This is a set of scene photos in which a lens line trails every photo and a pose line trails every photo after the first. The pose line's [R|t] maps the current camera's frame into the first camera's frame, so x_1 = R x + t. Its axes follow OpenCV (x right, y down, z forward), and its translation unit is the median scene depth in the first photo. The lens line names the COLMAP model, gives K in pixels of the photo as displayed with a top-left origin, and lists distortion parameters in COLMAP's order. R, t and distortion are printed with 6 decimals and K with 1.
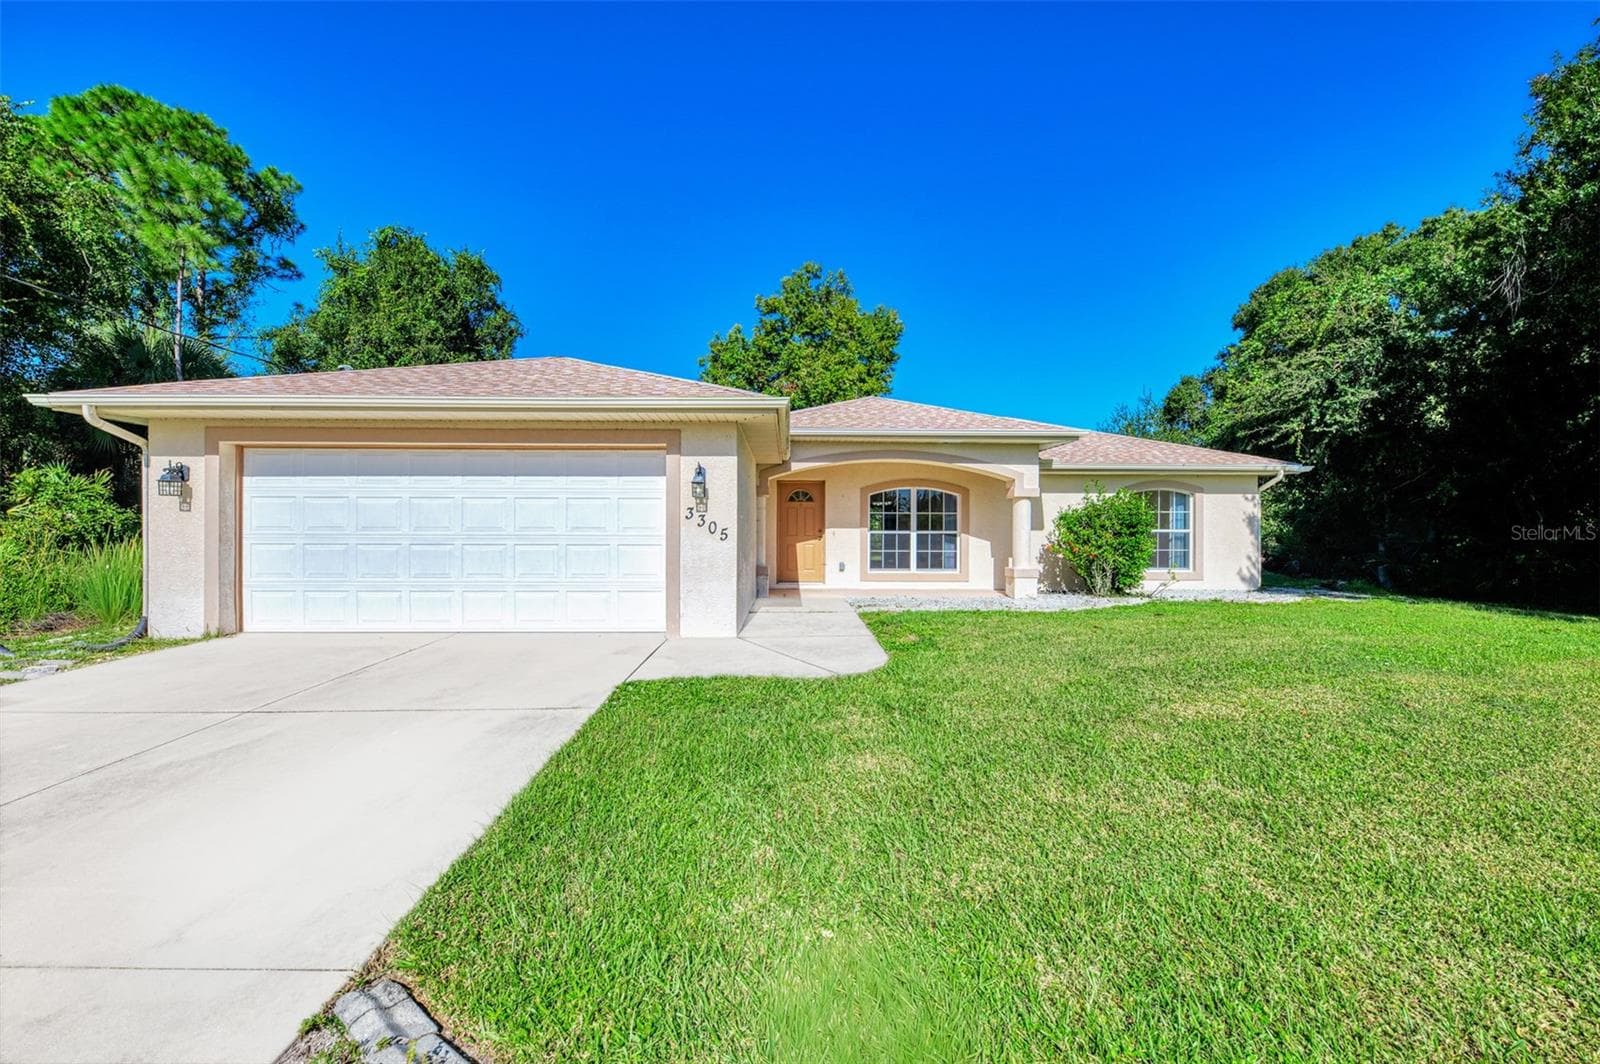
lens RADIAL K [[587.2, 0, 791.2], [0, 587.2, 534.2], [0, 0, 1]] dist [-0.003253, -0.000033]
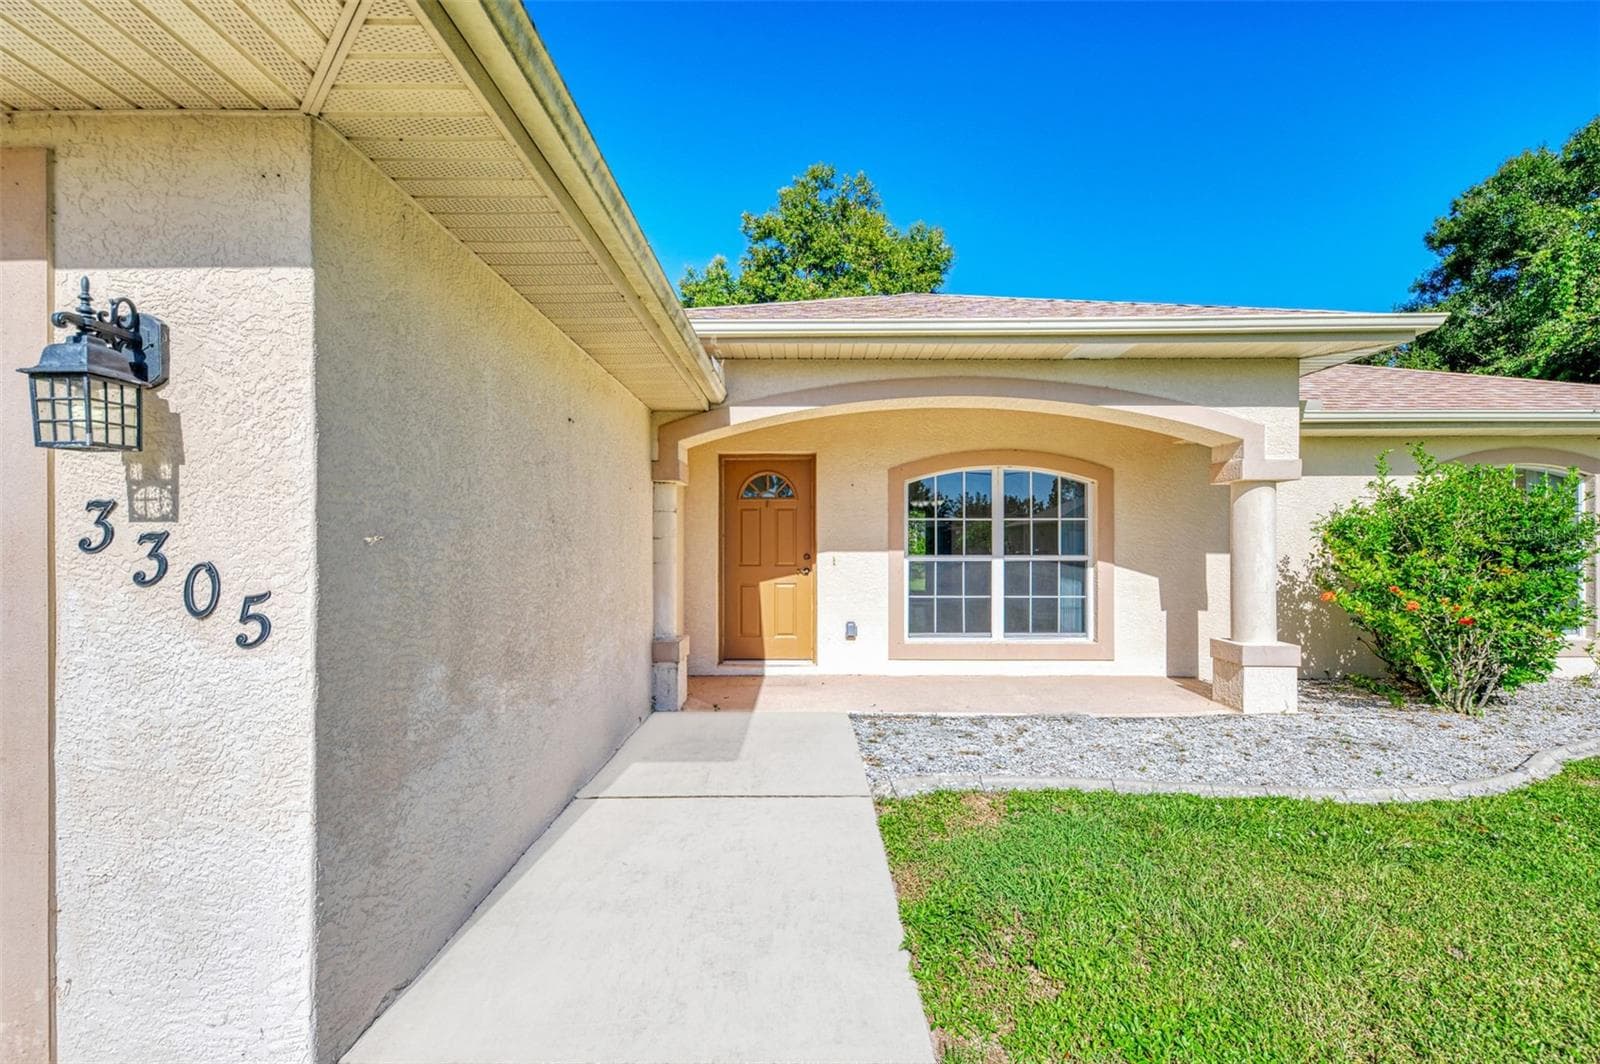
lens RADIAL K [[714.0, 0, 800.0], [0, 714.0, 532.0], [0, 0, 1]] dist [0.013701, 0.000031]
pose [[0.999892, -0.005424, -0.013634, 0.052434], [0.005160, 0.999800, -0.019331, -0.015035], [0.013736, 0.019259, 0.999720, 0.406117]]
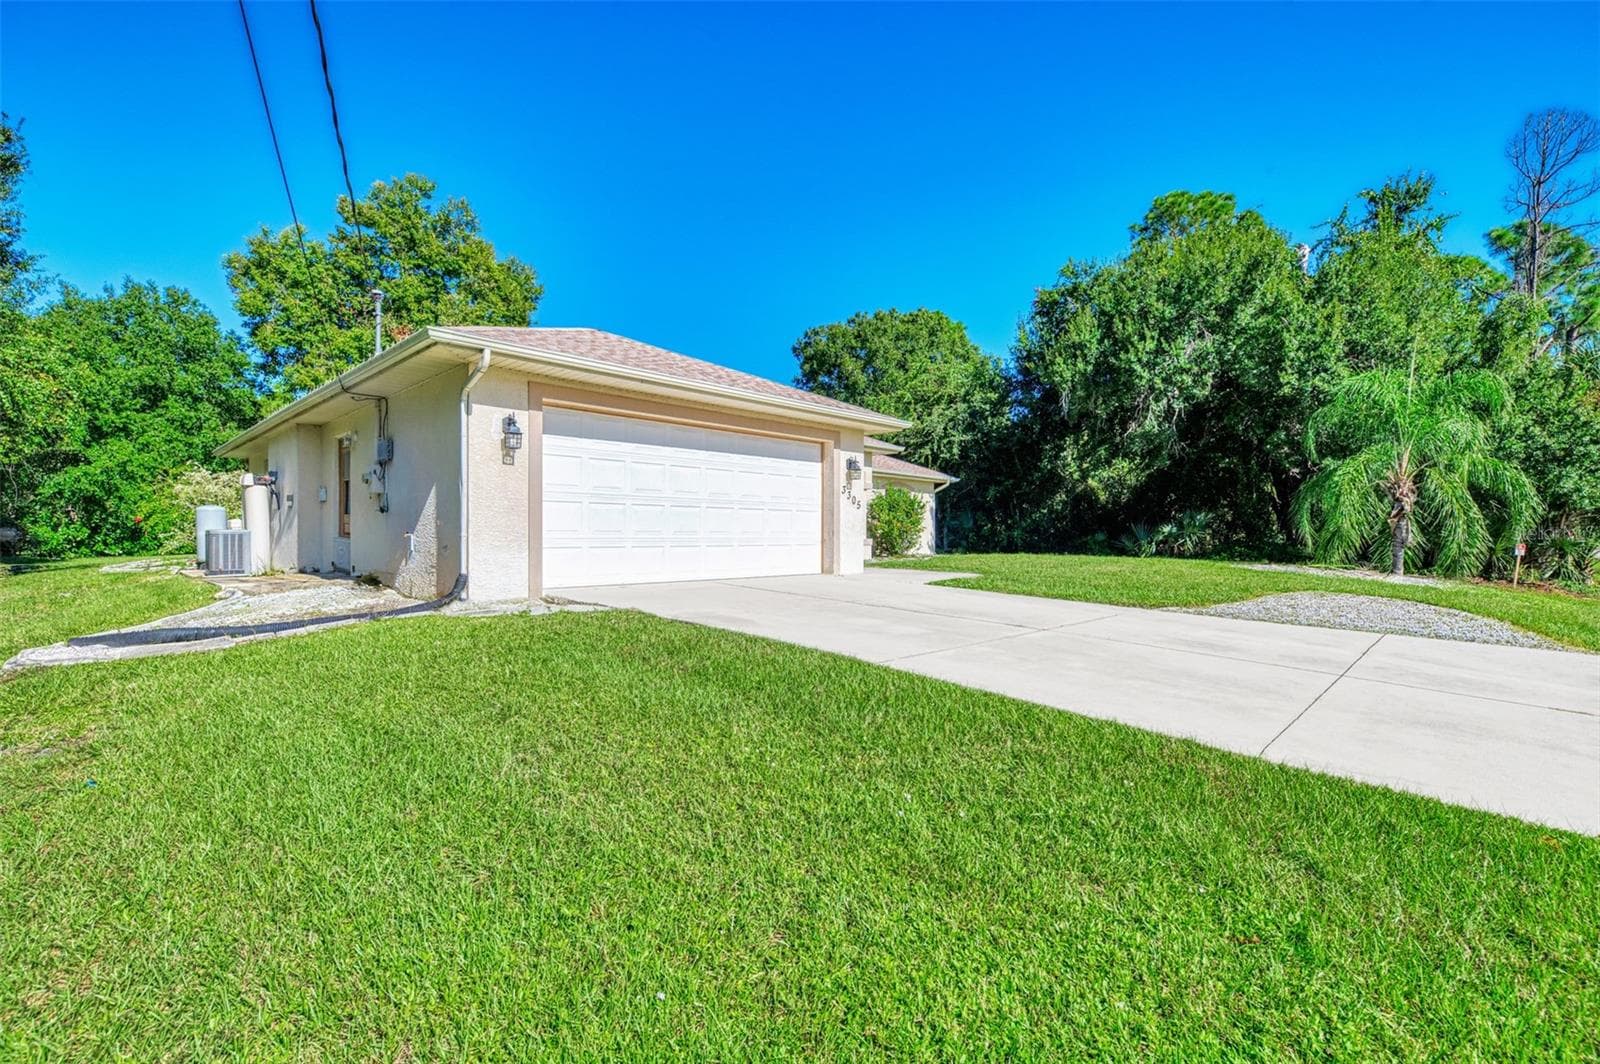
lens RADIAL K [[714.0, 0, 800.0], [0, 714.0, 532.0], [0, 0, 1]] dist [0.013701, 0.000031]
pose [[0.697799, 0.003926, 0.716283, -0.855668], [-0.002260, 0.999992, -0.003279, 0.043079], [-0.716290, 0.000669, 0.697803, -0.103288]]
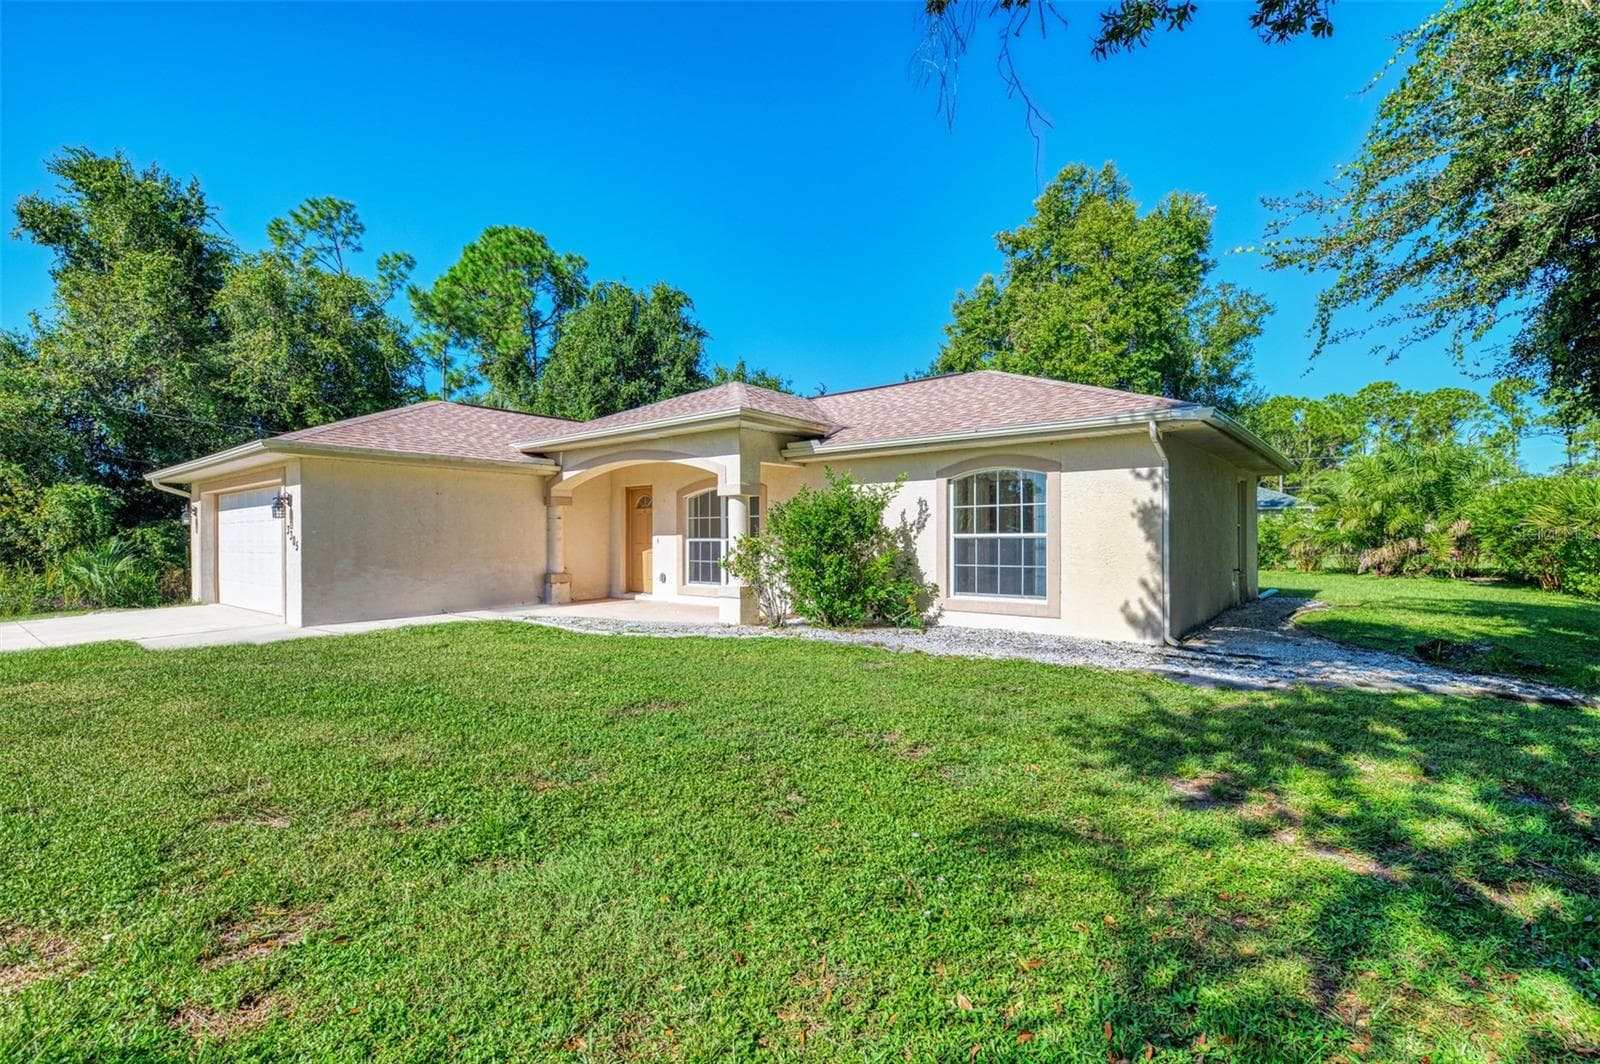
lens RADIAL K [[712.0, 0, 800.0], [0, 712.0, 532.0], [0, 0, 1]] dist [-0.000564, -0.000058]
pose [[0.769108, -0.012562, -0.638996, 0.959882], [0.008823, 0.999920, -0.009038, -0.004471], [0.639058, 0.001314, 0.769157, 0.281002]]
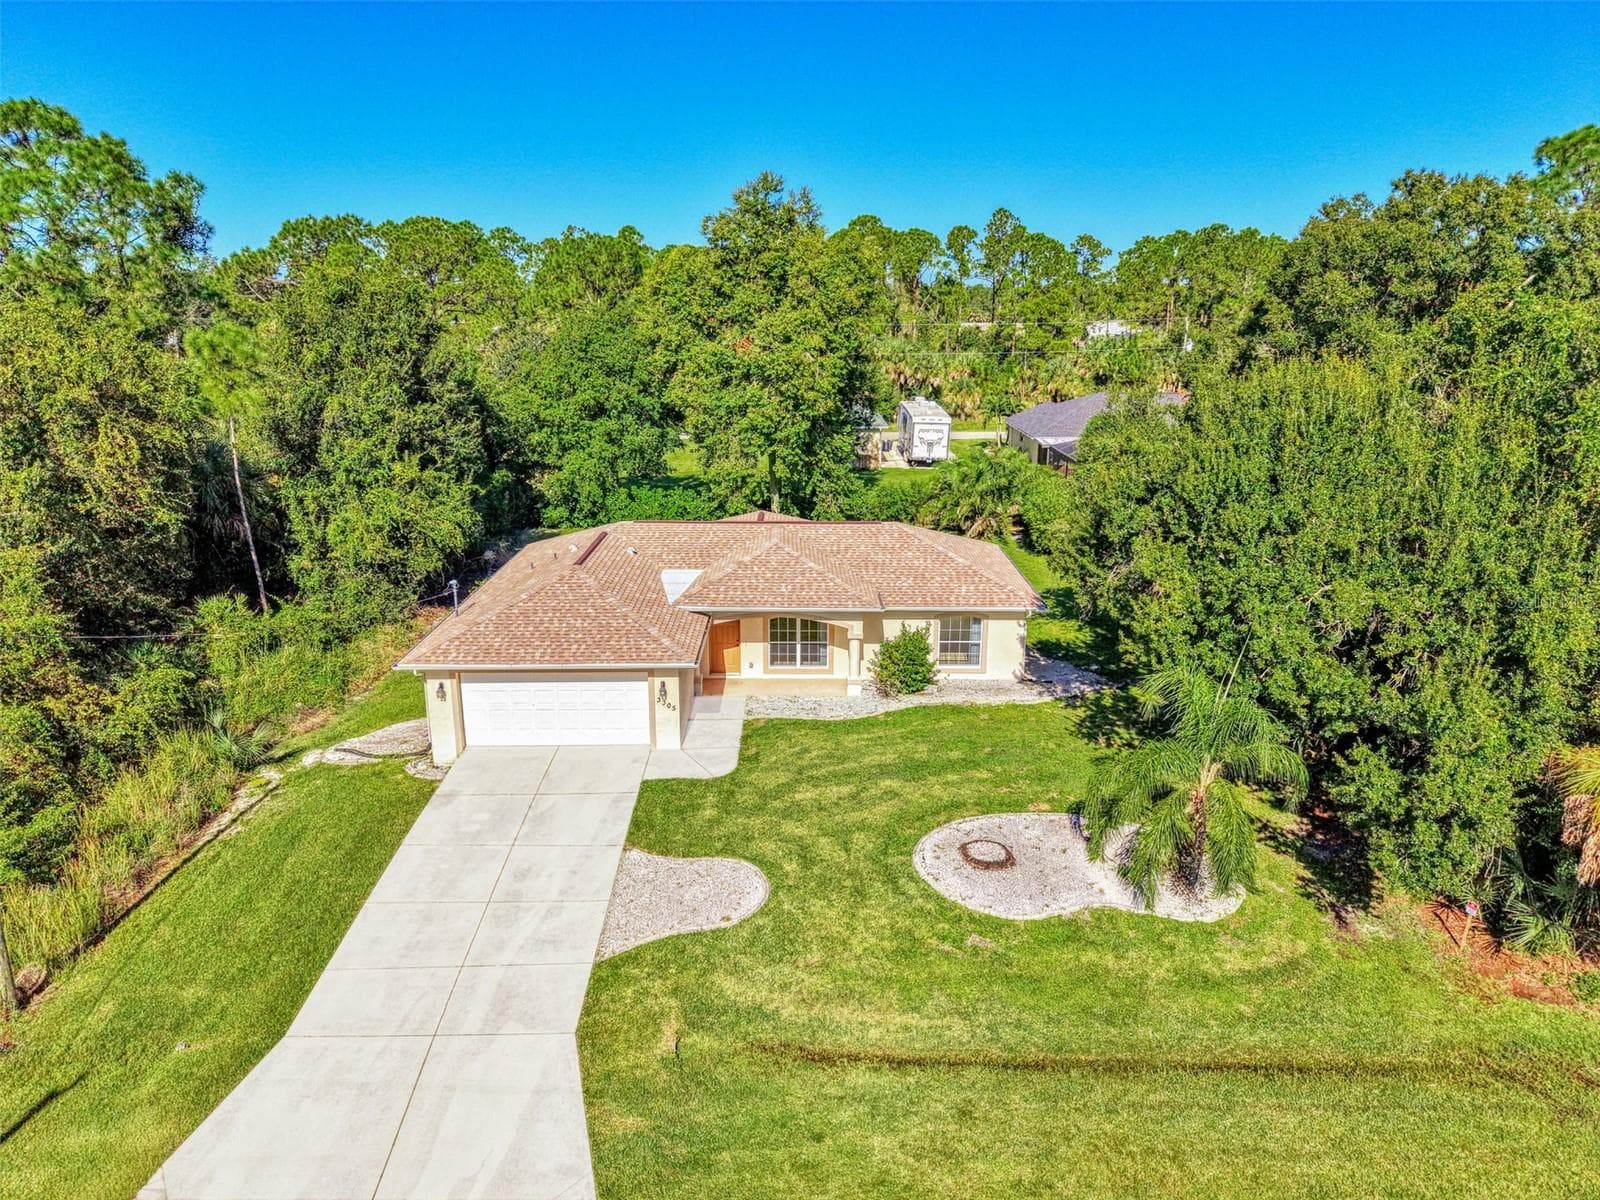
lens RADIAL K [[1064.6, 0, 799.6], [0, 1064.6, 603.2], [0, 0, 1]] dist [0.041705, -0.054978]
pose [[0.999999, -0.000781, -0.000882, 0.215634], [0.000997, 0.960047, 0.279837, -0.880853], [0.000628, -0.279838, 0.960047, -1.635586]]
